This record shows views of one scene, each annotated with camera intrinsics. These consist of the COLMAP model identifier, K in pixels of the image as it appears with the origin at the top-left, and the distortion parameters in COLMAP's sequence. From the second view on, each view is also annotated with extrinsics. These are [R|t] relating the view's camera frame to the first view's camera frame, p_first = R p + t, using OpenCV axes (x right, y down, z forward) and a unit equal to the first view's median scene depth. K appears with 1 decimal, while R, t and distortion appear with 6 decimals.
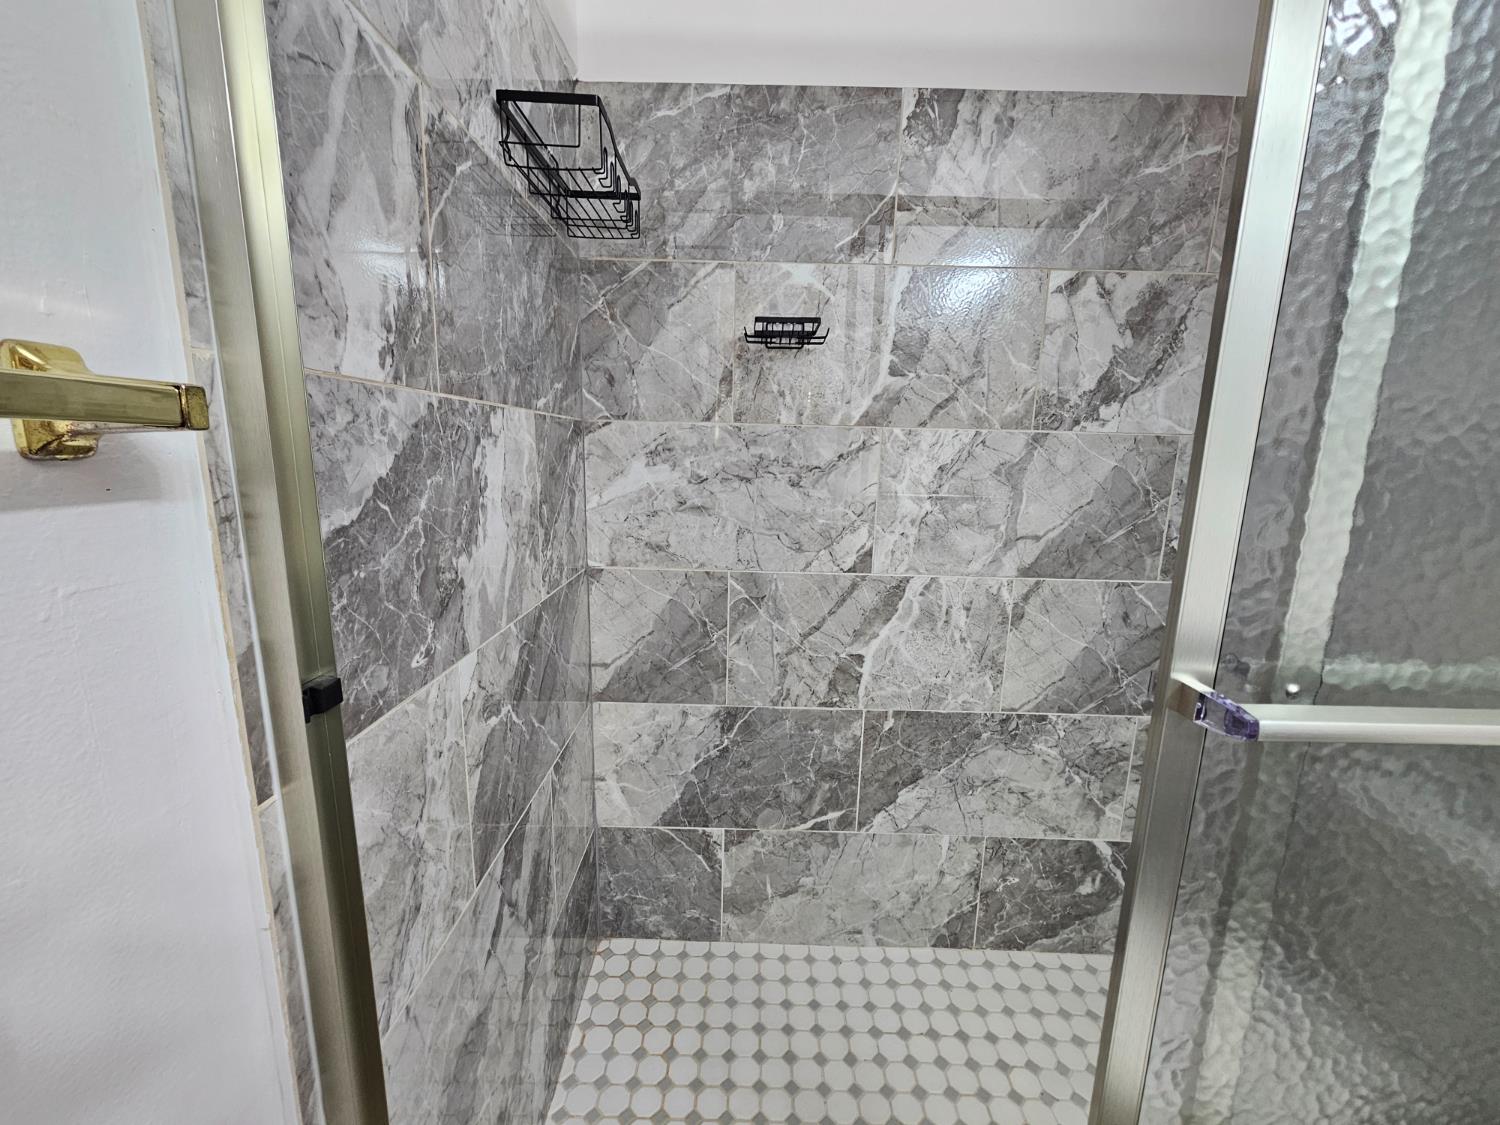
lens RADIAL K [[616.4, 0, 746.5], [0, 616.4, 566.7], [0, 0, 1]] dist [-0.009489, 0.003789]
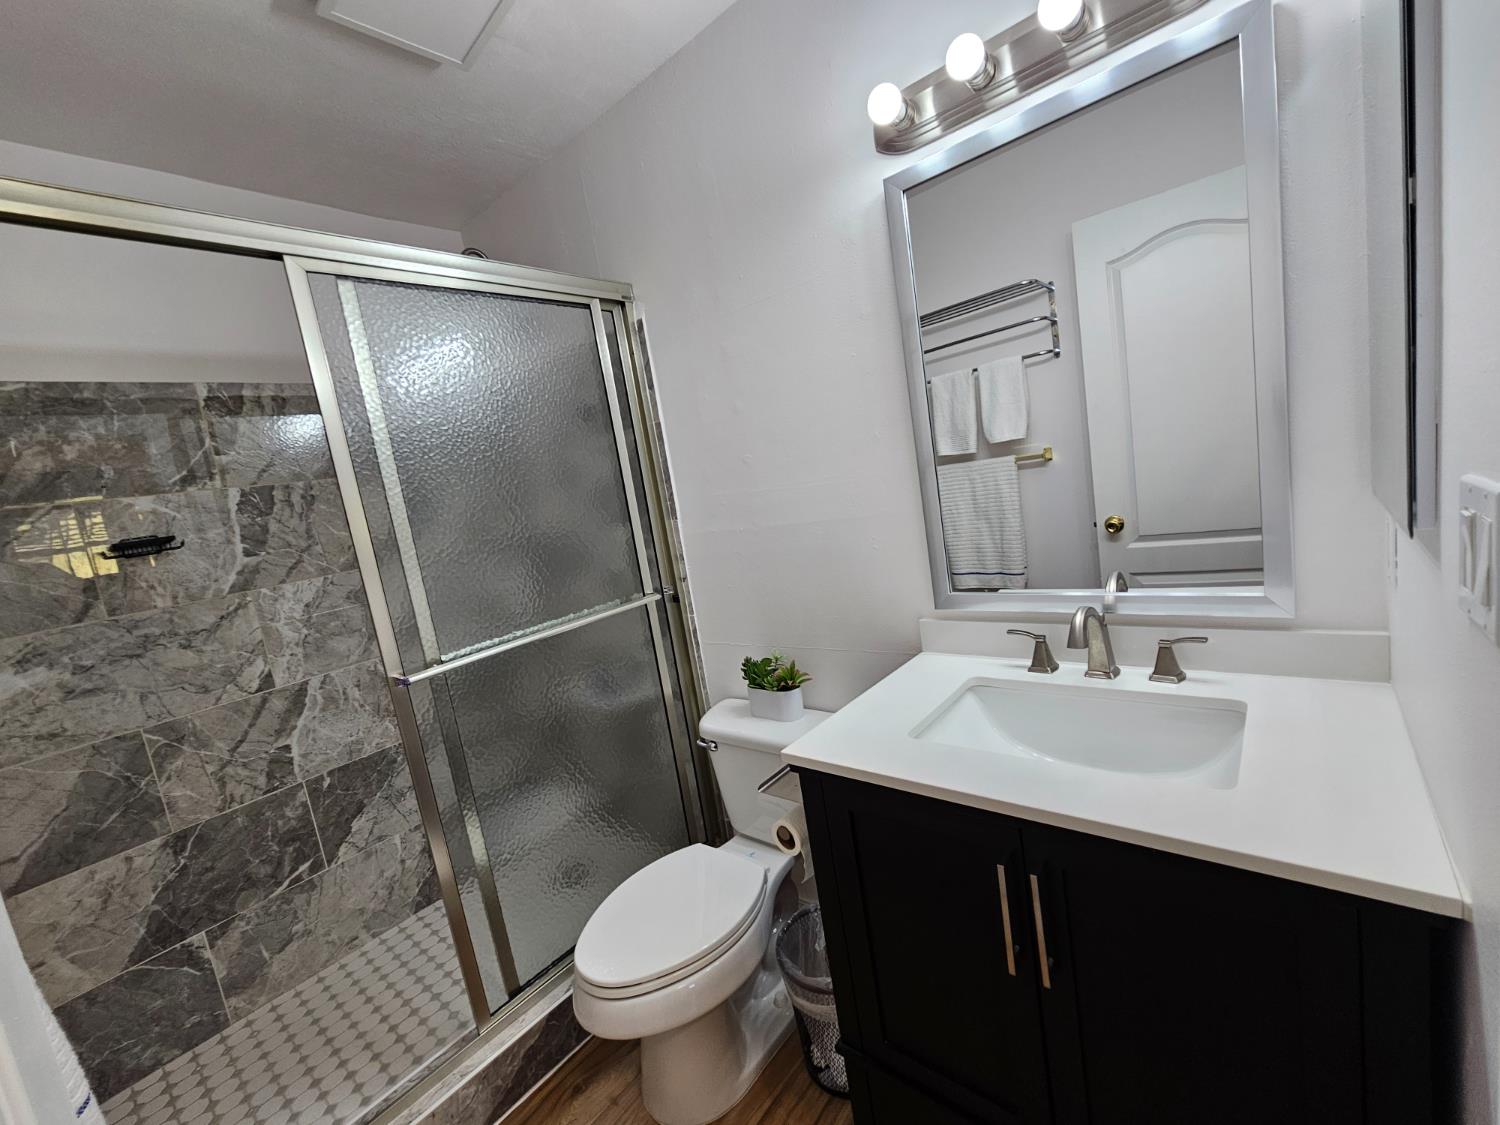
lens RADIAL K [[616.4, 0, 751.8], [0, 616.4, 561.0], [0, 0, 1]] dist [-0.009489, 0.003789]
pose [[0.619252, -0.227424, 0.751535, -0.119541], [0.313420, 0.949172, 0.028979, 0.037356], [-0.719927, 0.217601, 0.659056, -0.811842]]
